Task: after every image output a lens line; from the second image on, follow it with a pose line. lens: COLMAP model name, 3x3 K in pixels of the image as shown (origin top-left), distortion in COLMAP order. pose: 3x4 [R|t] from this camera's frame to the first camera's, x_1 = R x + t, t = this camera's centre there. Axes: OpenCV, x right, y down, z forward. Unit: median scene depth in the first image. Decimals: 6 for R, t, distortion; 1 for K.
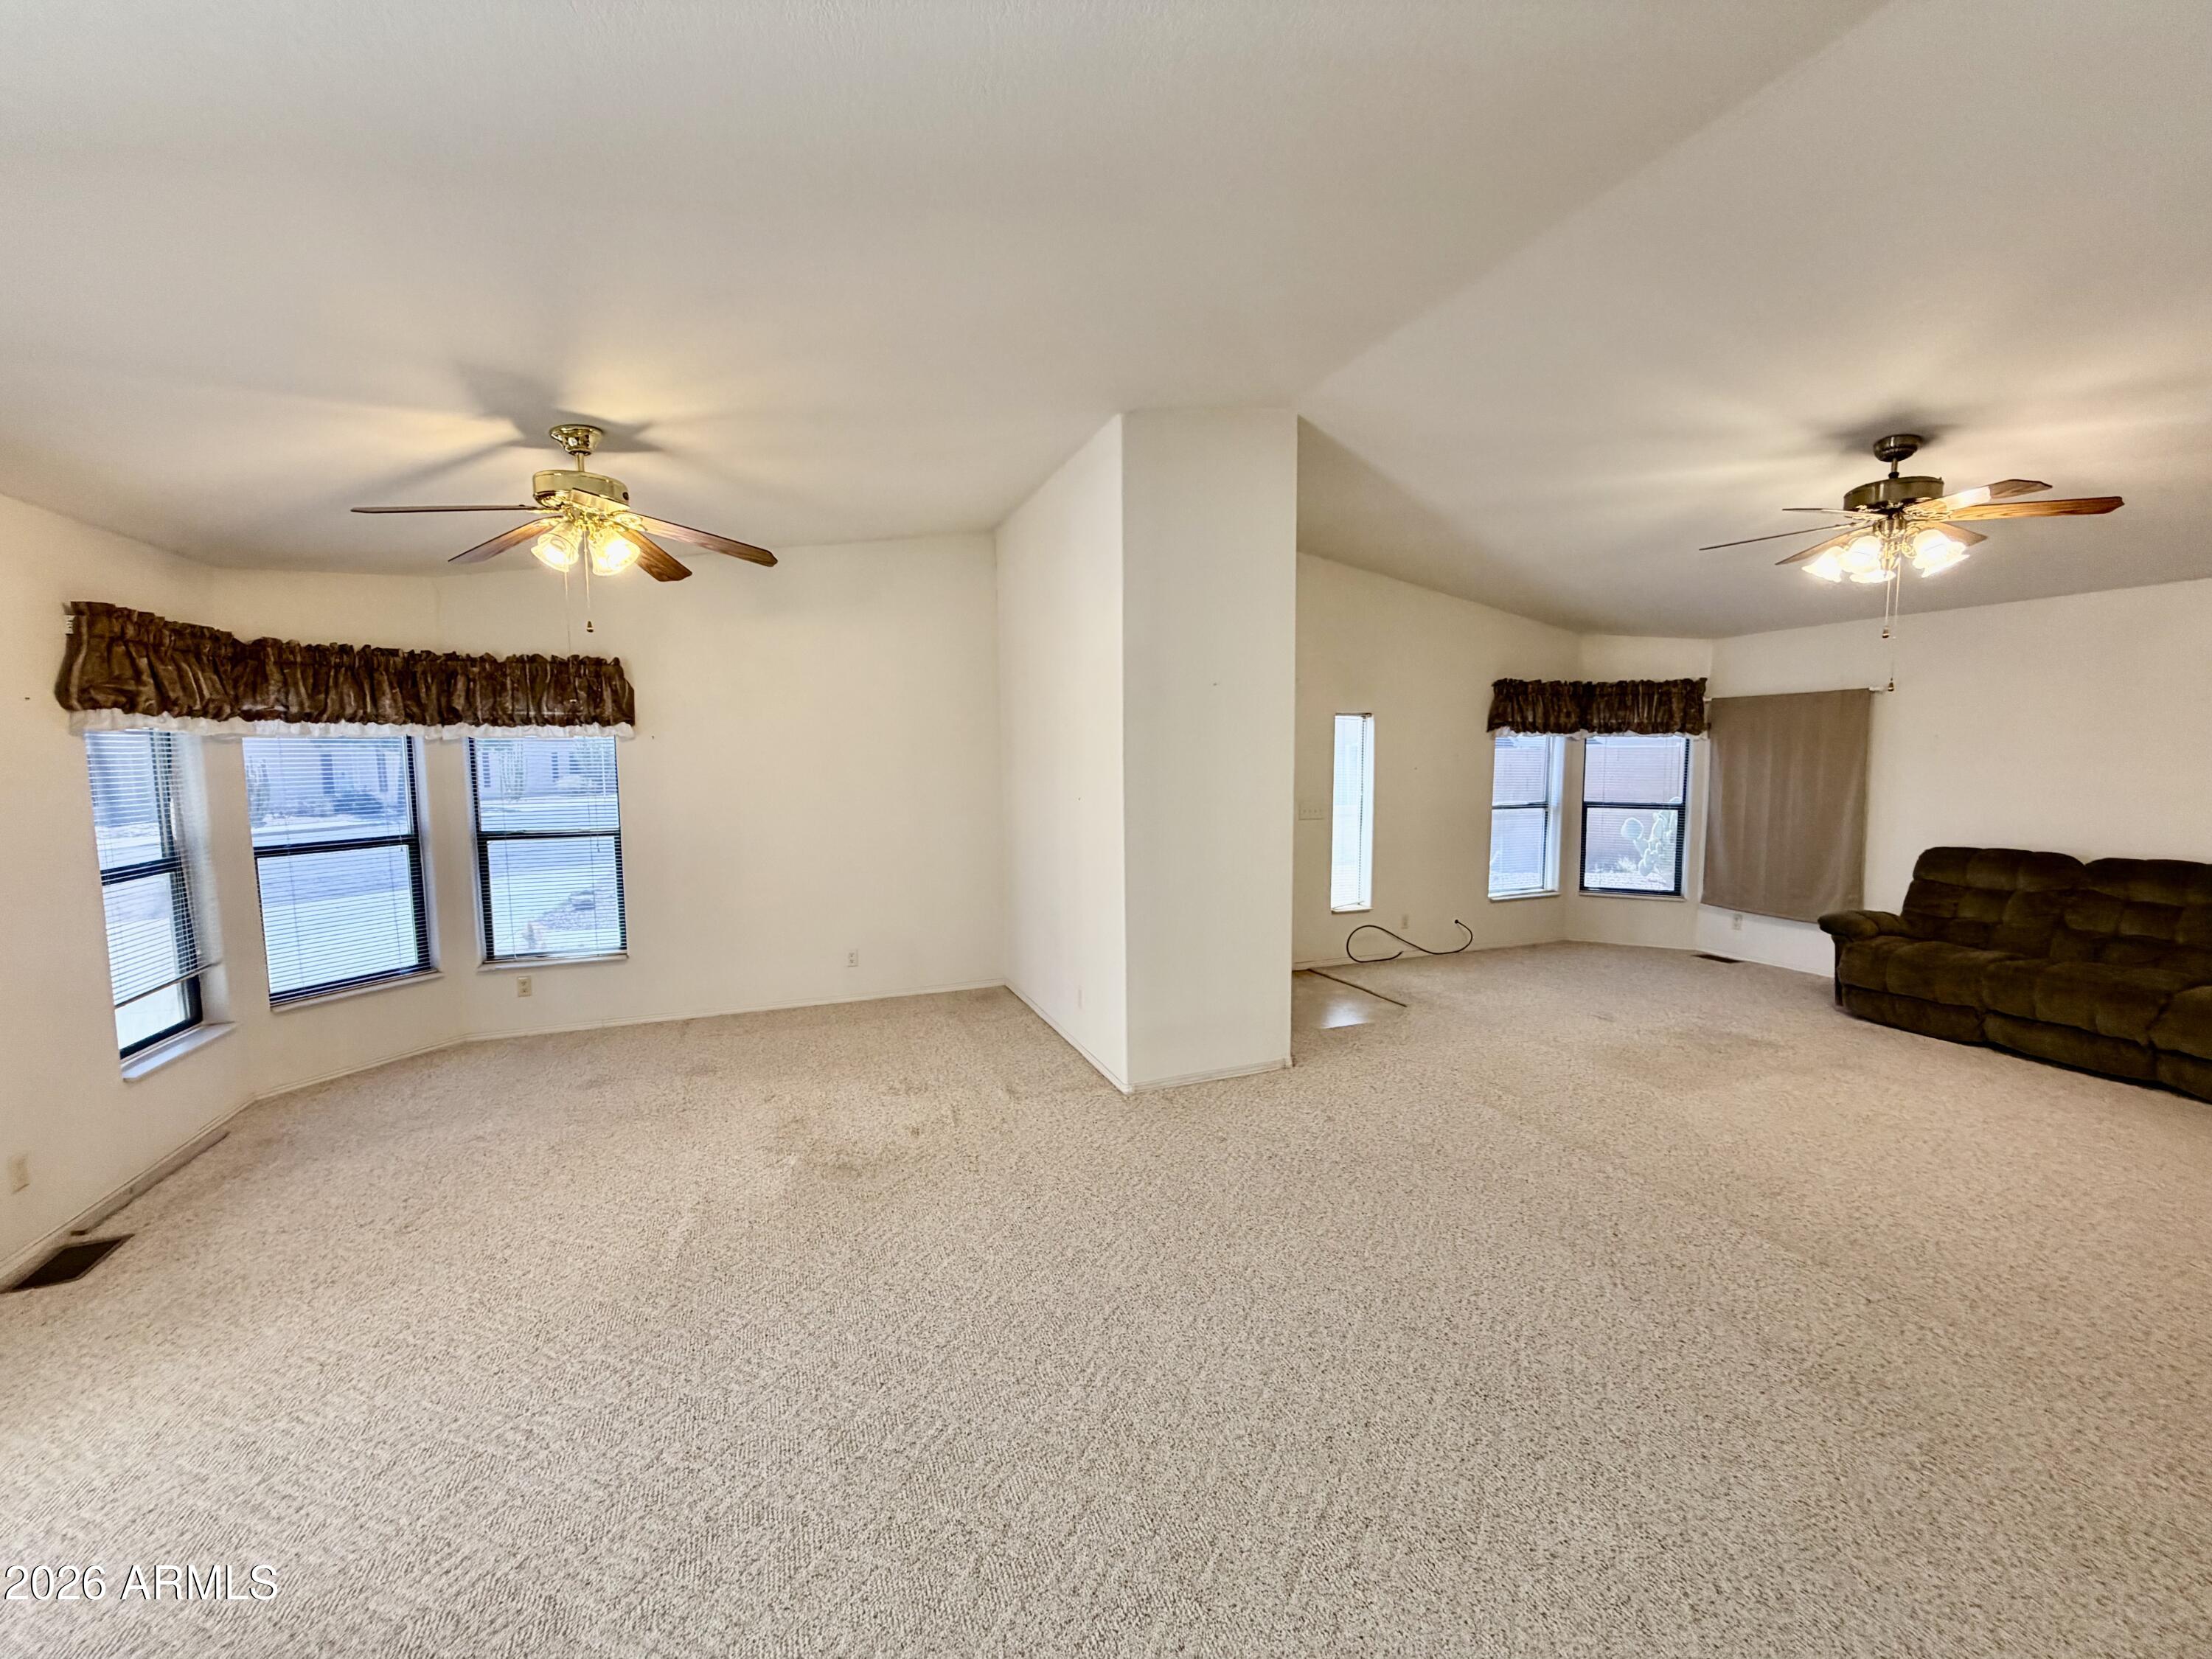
lens RADIAL K [[881.3, 0, 1101.6], [0, 881.3, 830.8], [0, 0, 1]] dist [0.000545, 0.000207]
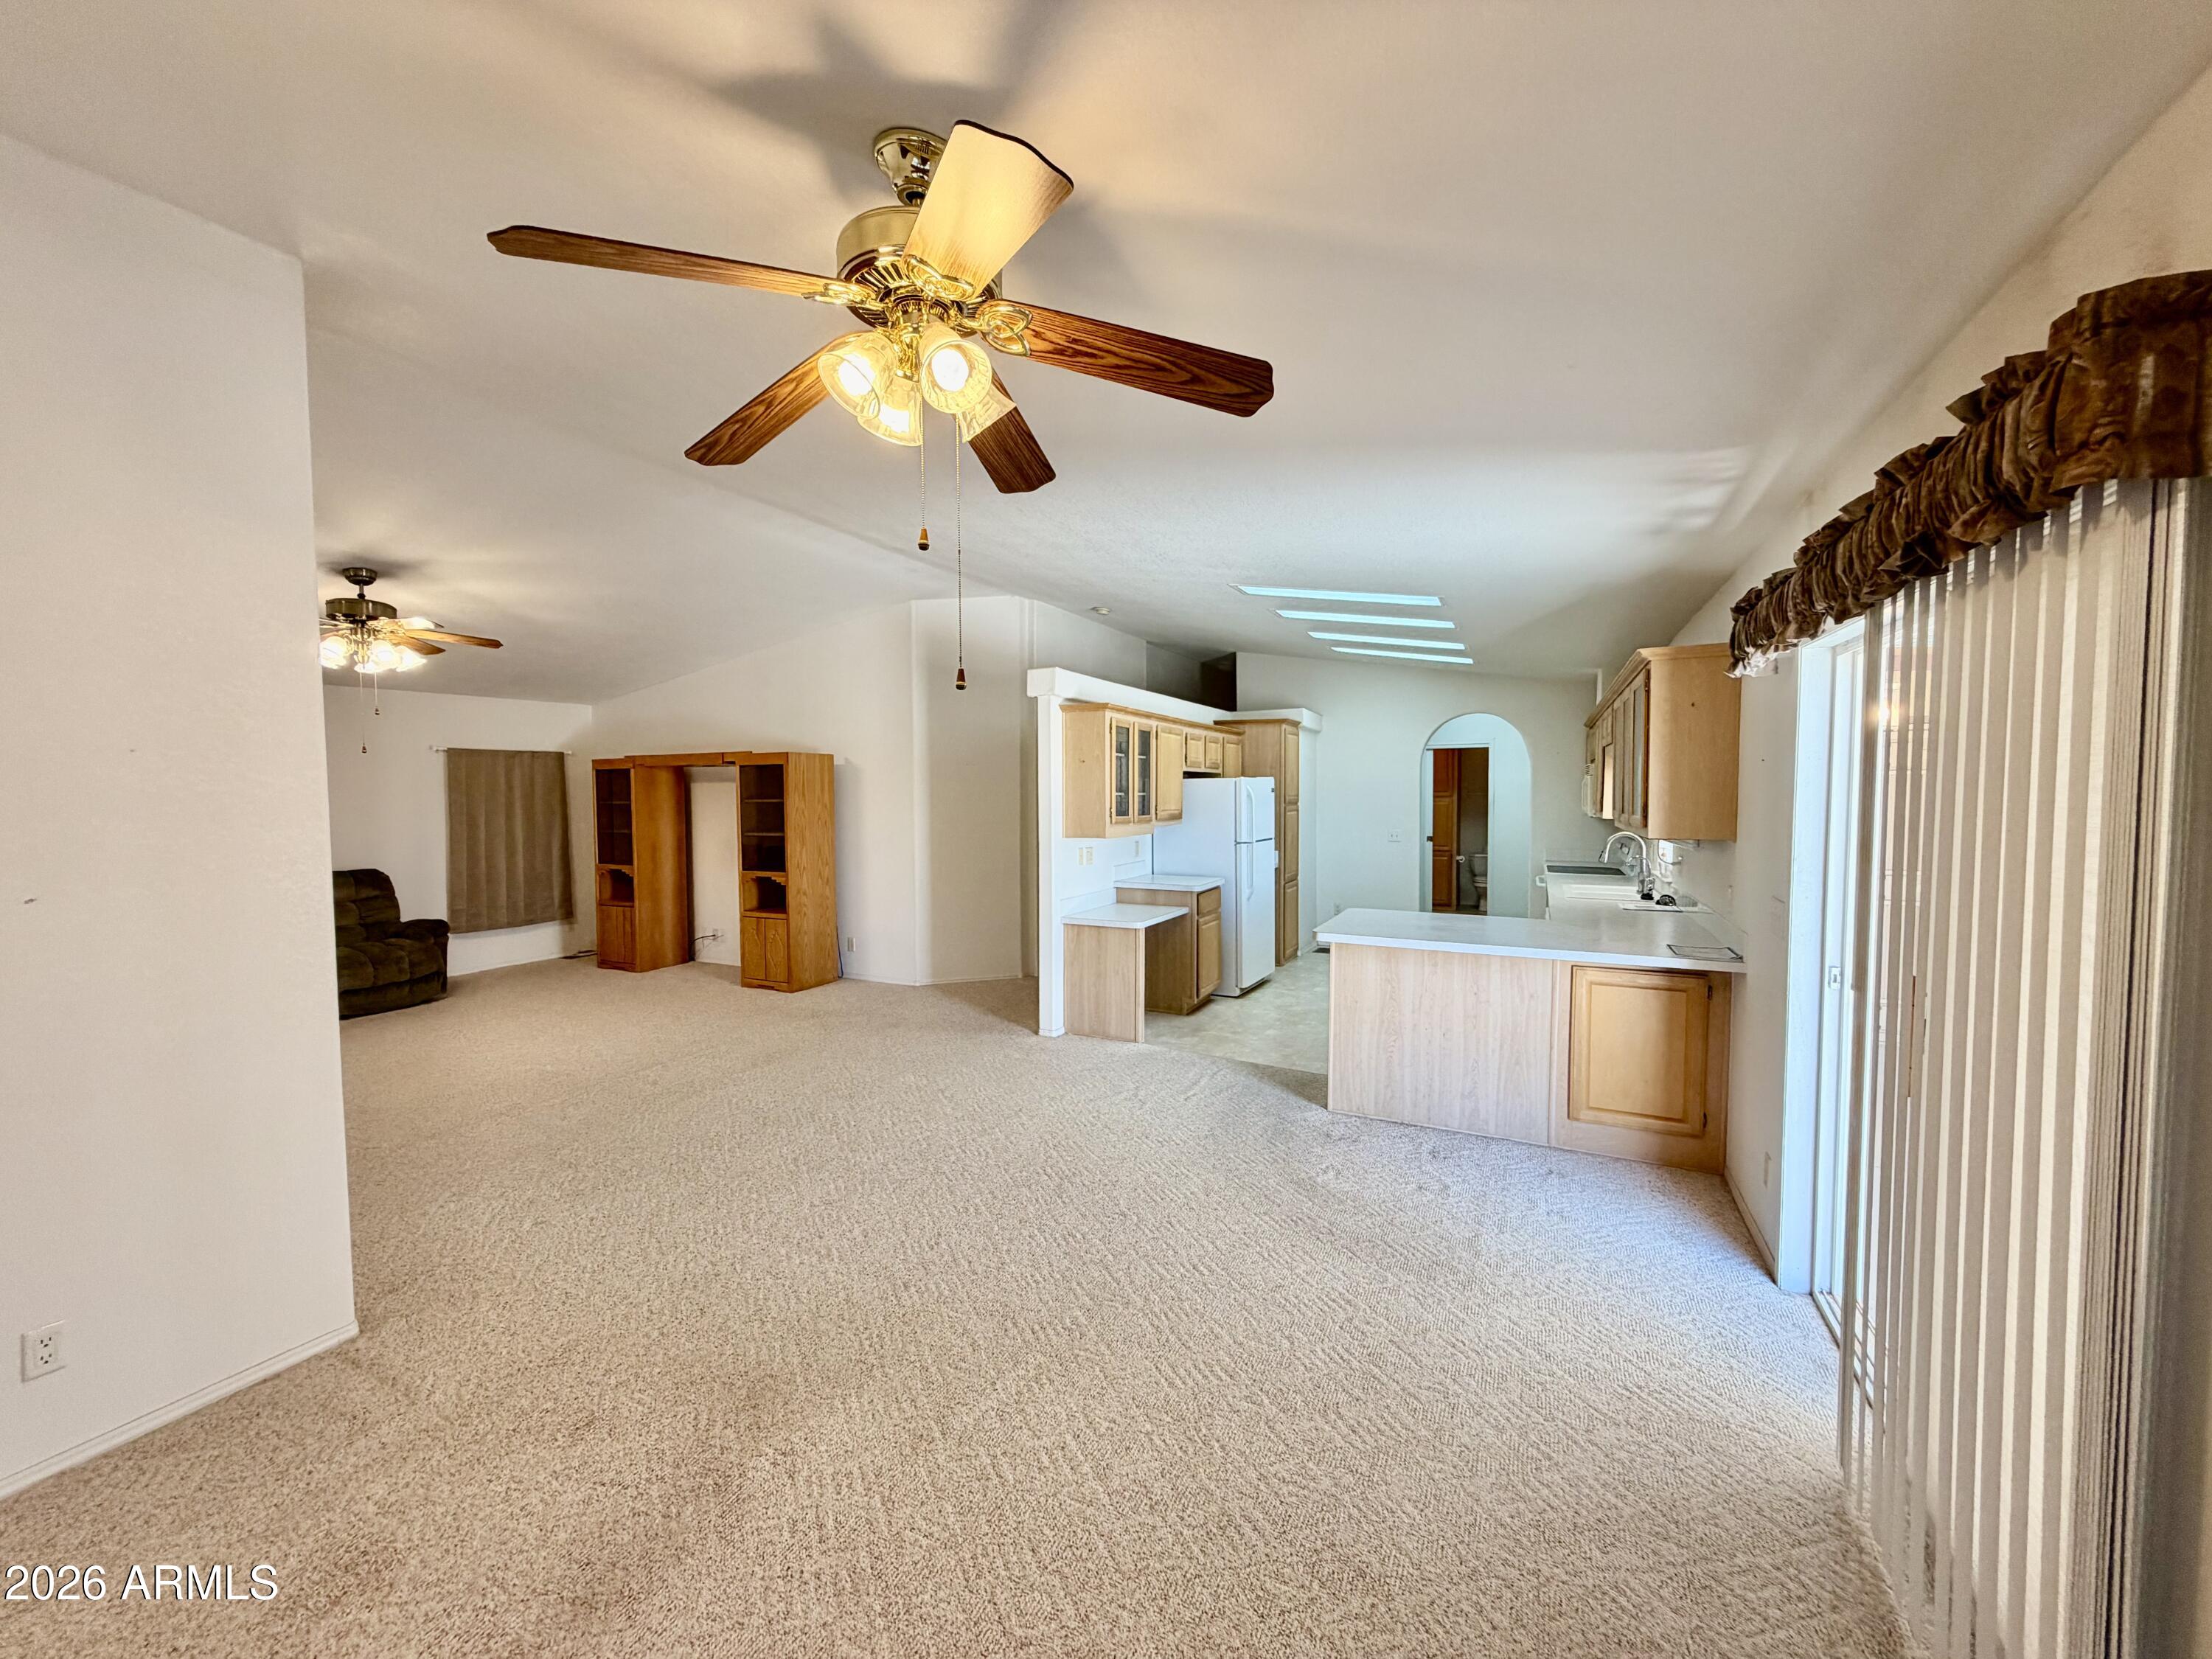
lens RADIAL K [[881.3, 0, 1101.6], [0, 881.3, 830.8], [0, 0, 1]] dist [0.000545, 0.000207]
pose [[-0.673850, -0.024296, 0.738469, -0.587151], [0.075377, 0.991984, 0.101418, -0.062155], [-0.735013, 0.124004, -0.666617, 0.733750]]
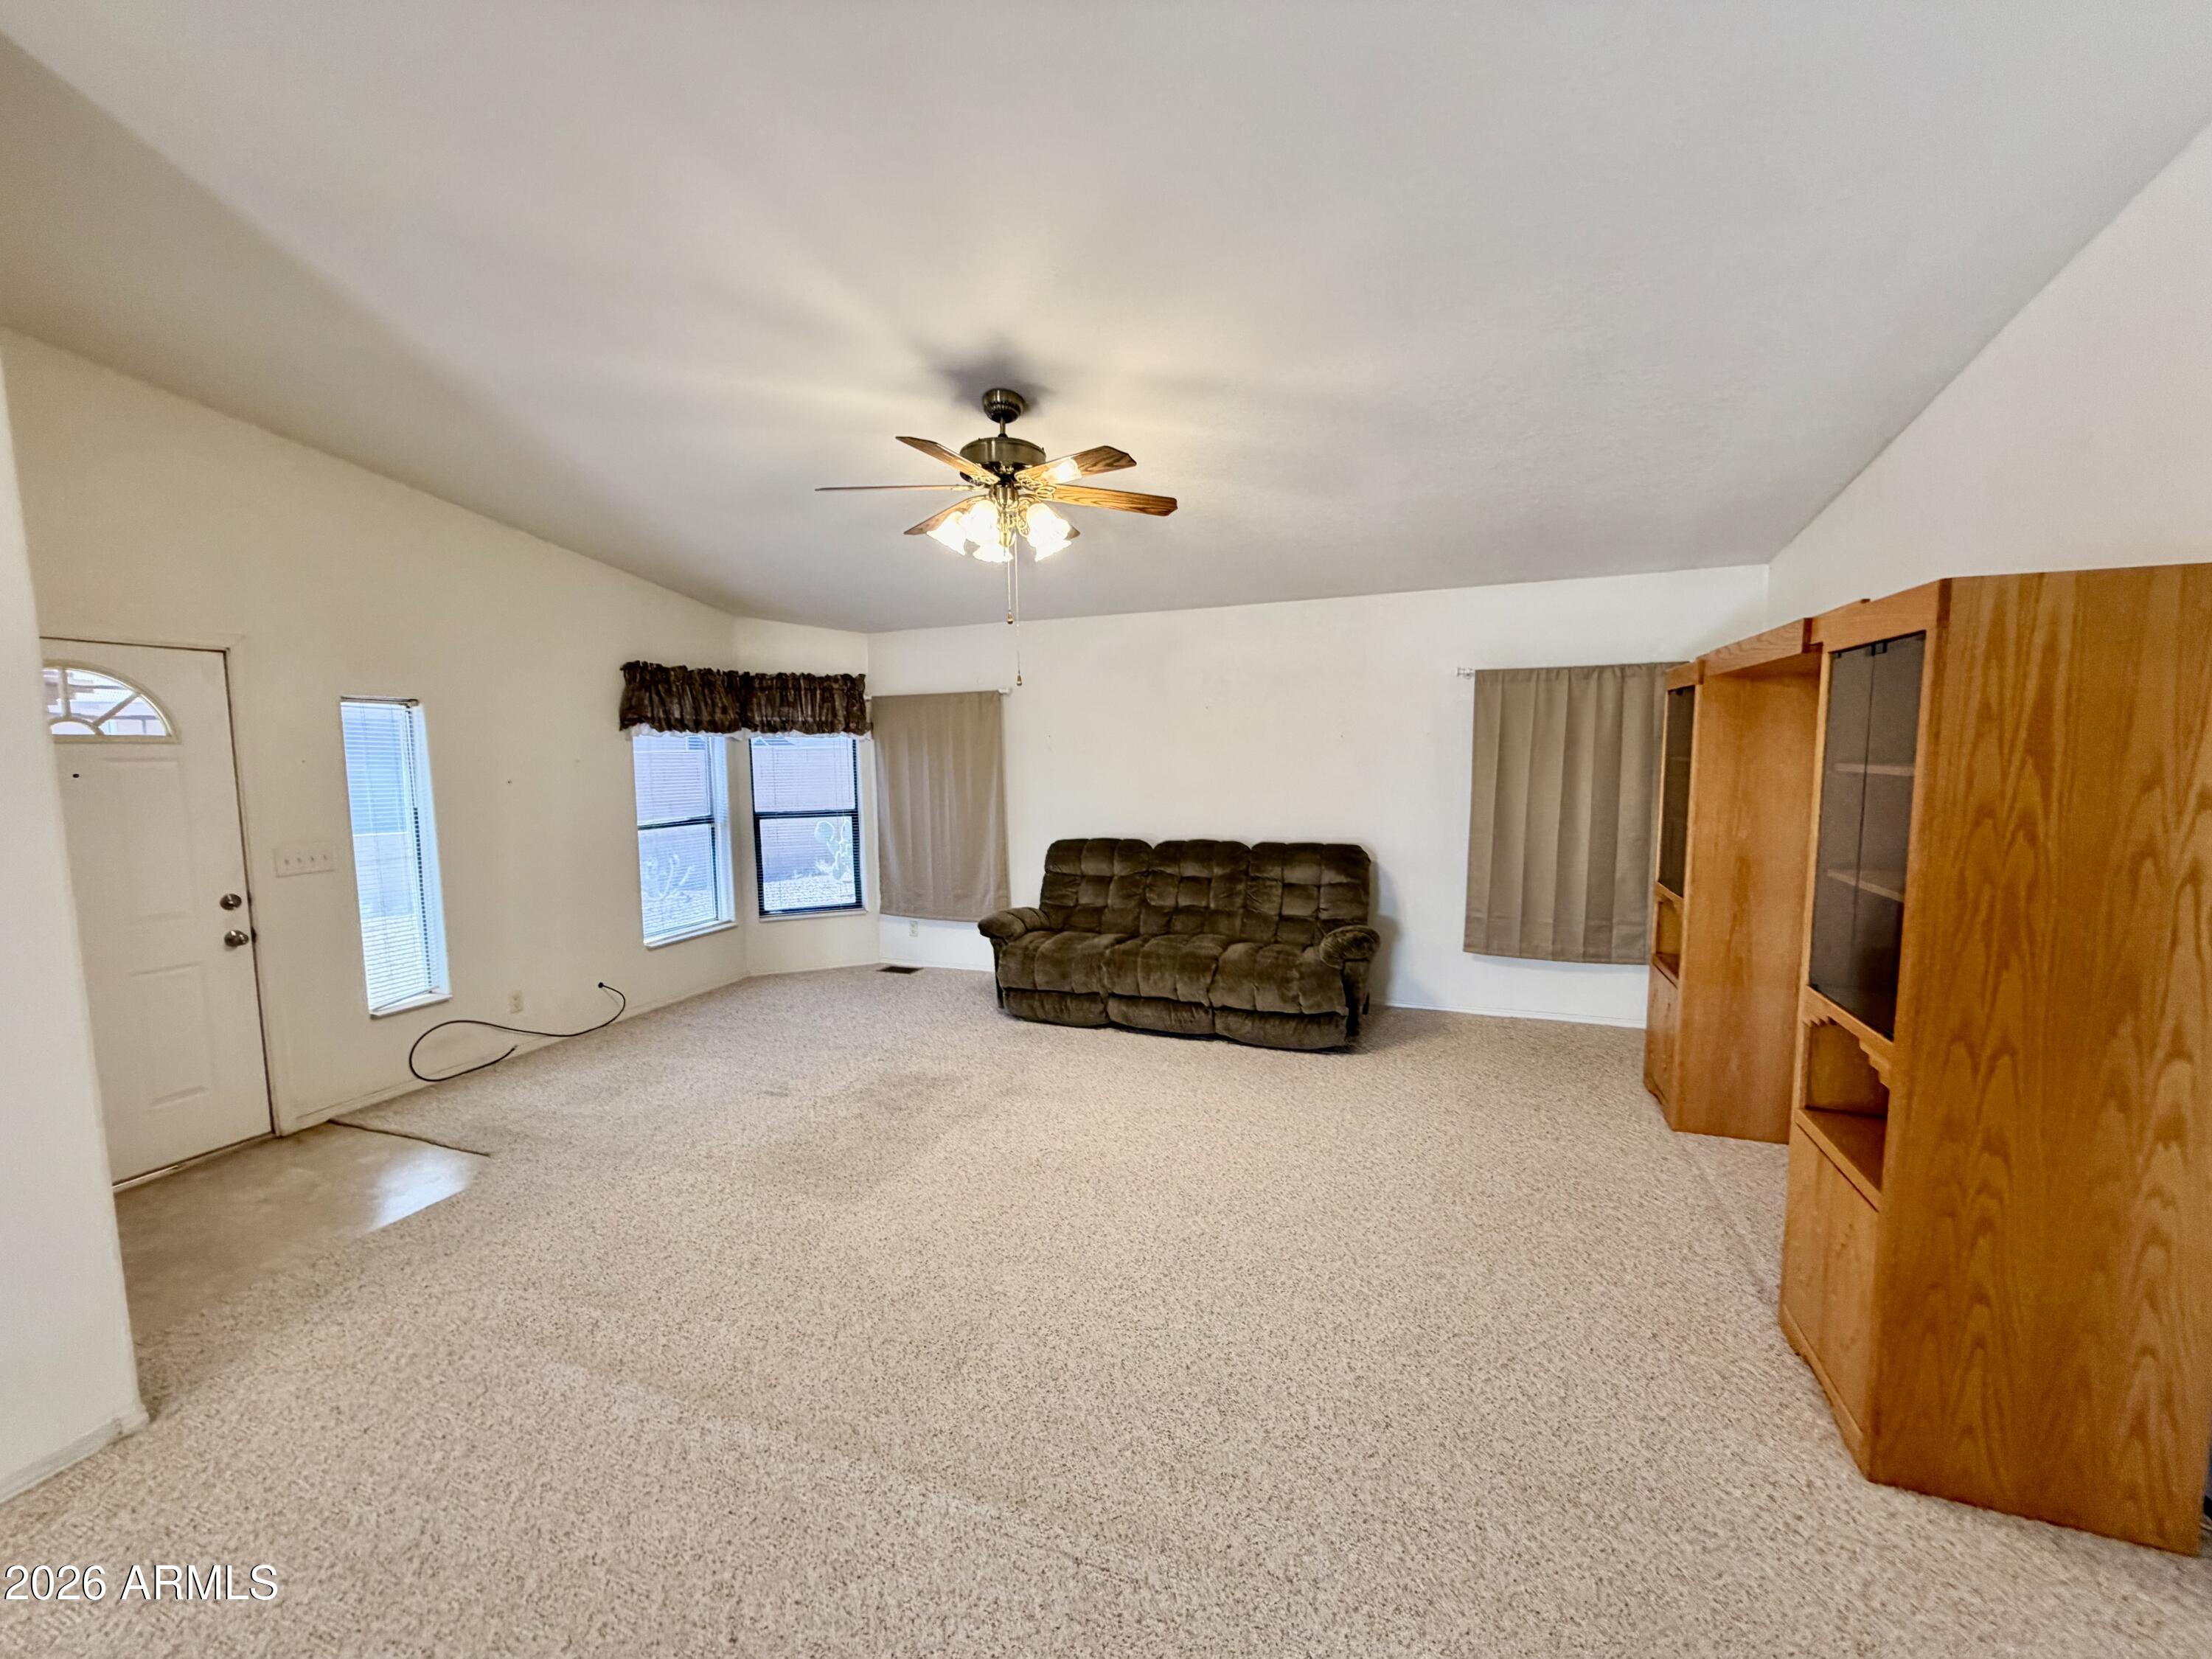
lens RADIAL K [[881.3, 0, 1101.6], [0, 881.3, 830.8], [0, 0, 1]] dist [0.000545, 0.000207]
pose [[0.675748, -0.076037, 0.733201, 0.193585], [0.076662, 0.996521, 0.032690, -0.023516], [-0.733136, 0.034118, 0.679226, 0.228823]]
